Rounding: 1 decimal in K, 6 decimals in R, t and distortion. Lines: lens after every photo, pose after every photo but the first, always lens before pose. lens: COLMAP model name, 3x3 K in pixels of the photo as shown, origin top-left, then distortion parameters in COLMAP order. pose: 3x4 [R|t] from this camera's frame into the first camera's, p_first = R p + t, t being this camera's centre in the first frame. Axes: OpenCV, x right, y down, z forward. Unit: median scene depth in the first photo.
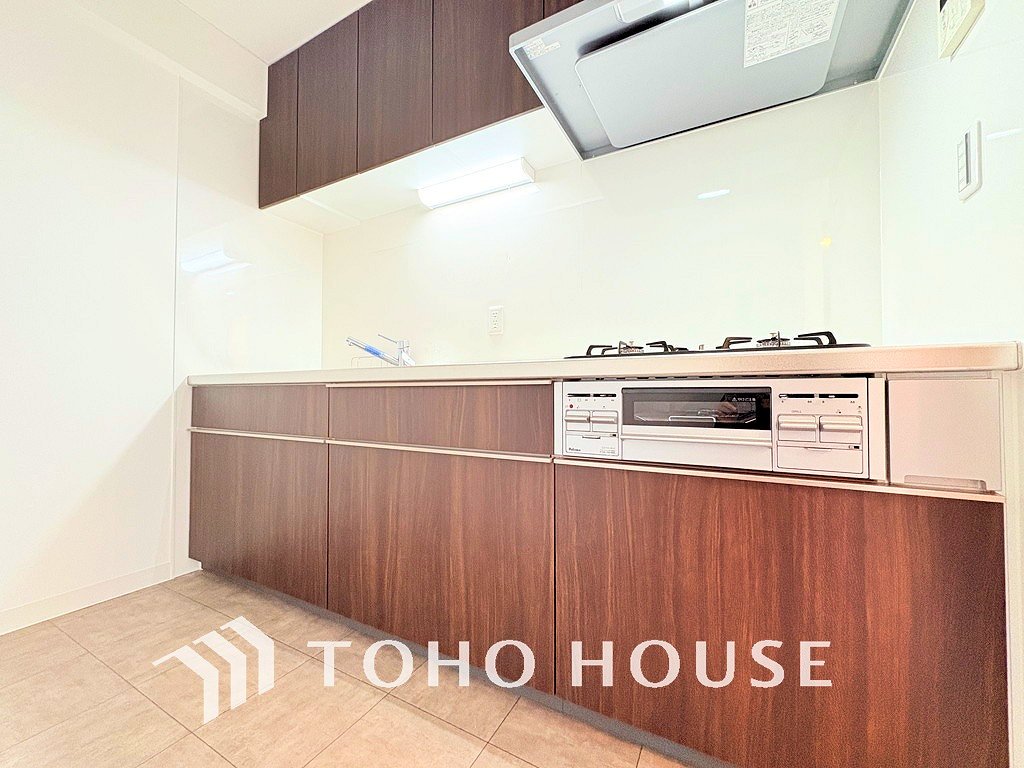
lens RADIAL K [[410.0, 0, 516.3], [0, 410.0, 387.4], [0, 0, 1]] dist [-0.000759, -0.000287]
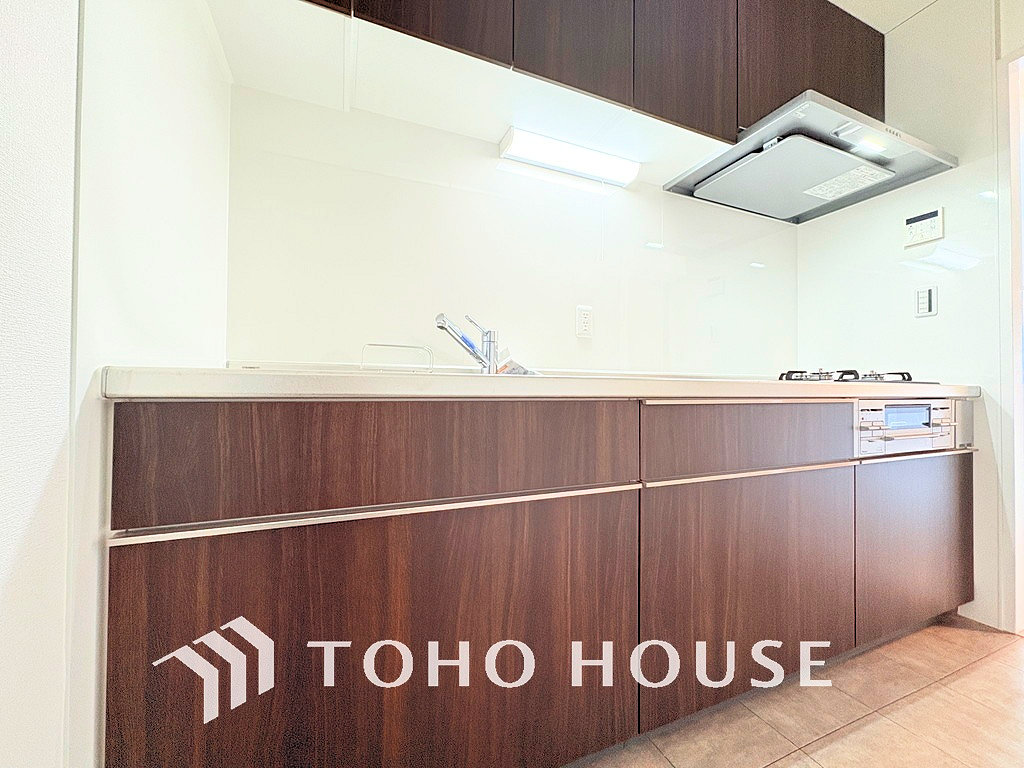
lens RADIAL K [[410.0, 0, 514.8], [0, 410.0, 386.6], [0, 0, 1]] dist [-0.000759, -0.000287]
pose [[0.628282, 0.013692, 0.777865, -1.280374], [-0.013362, 0.999888, -0.006807, -0.026563], [-0.777871, -0.006117, 0.628394, 0.856227]]
